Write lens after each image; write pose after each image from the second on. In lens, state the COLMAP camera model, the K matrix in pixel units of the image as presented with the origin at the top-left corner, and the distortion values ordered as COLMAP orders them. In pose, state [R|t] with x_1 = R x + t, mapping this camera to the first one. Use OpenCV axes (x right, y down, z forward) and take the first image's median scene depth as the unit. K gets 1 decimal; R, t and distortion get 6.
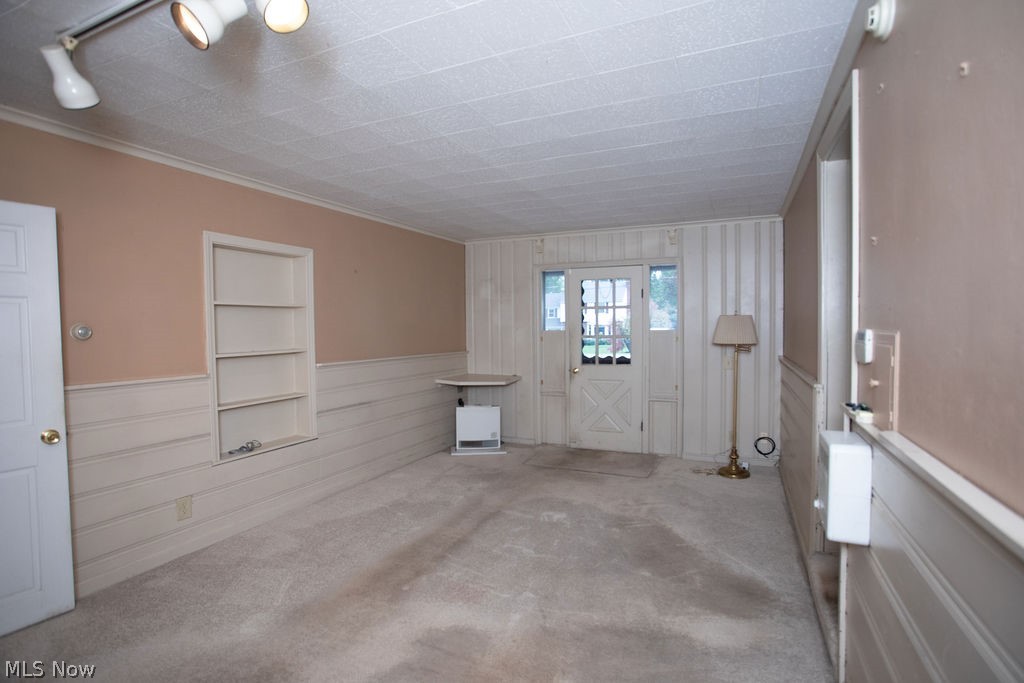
lens RADIAL K [[500.5, 0, 512.1], [0, 500.5, 340.9], [0, 0, 1]] dist [-0.046817, 0.014224]
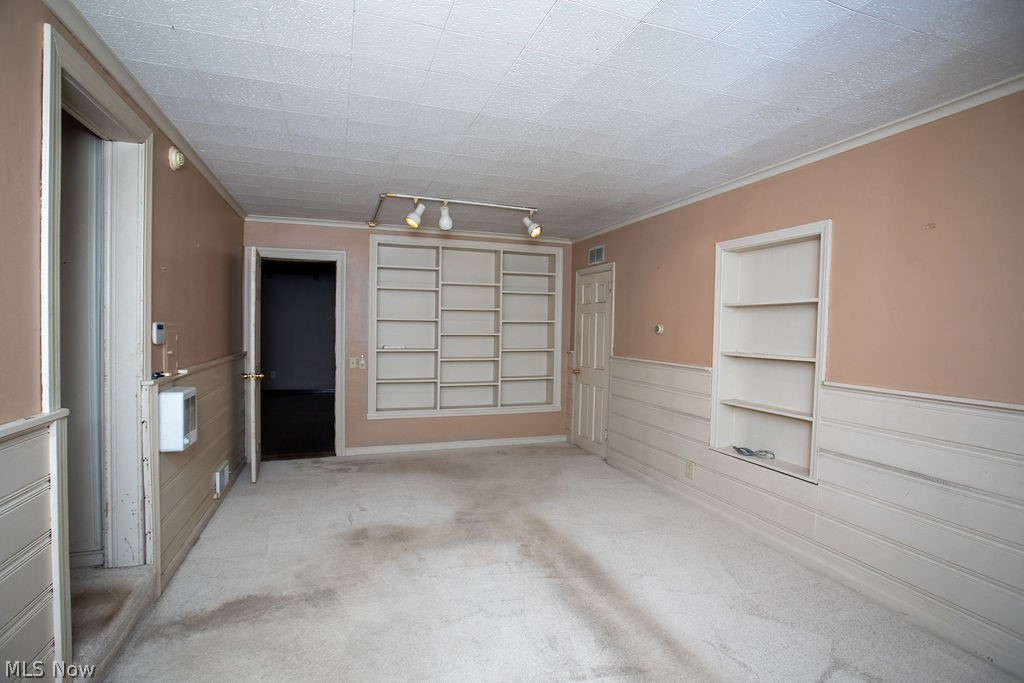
lens RADIAL K [[500.5, 0, 511.8], [0, 500.5, 342.3], [0, 0, 1]] dist [-0.046817, 0.014224]
pose [[-0.726634, 0.020432, -0.686721, 0.432351], [-0.024151, 0.998180, 0.055252, -0.038146], [0.686600, 0.056733, -0.724818, 1.275309]]
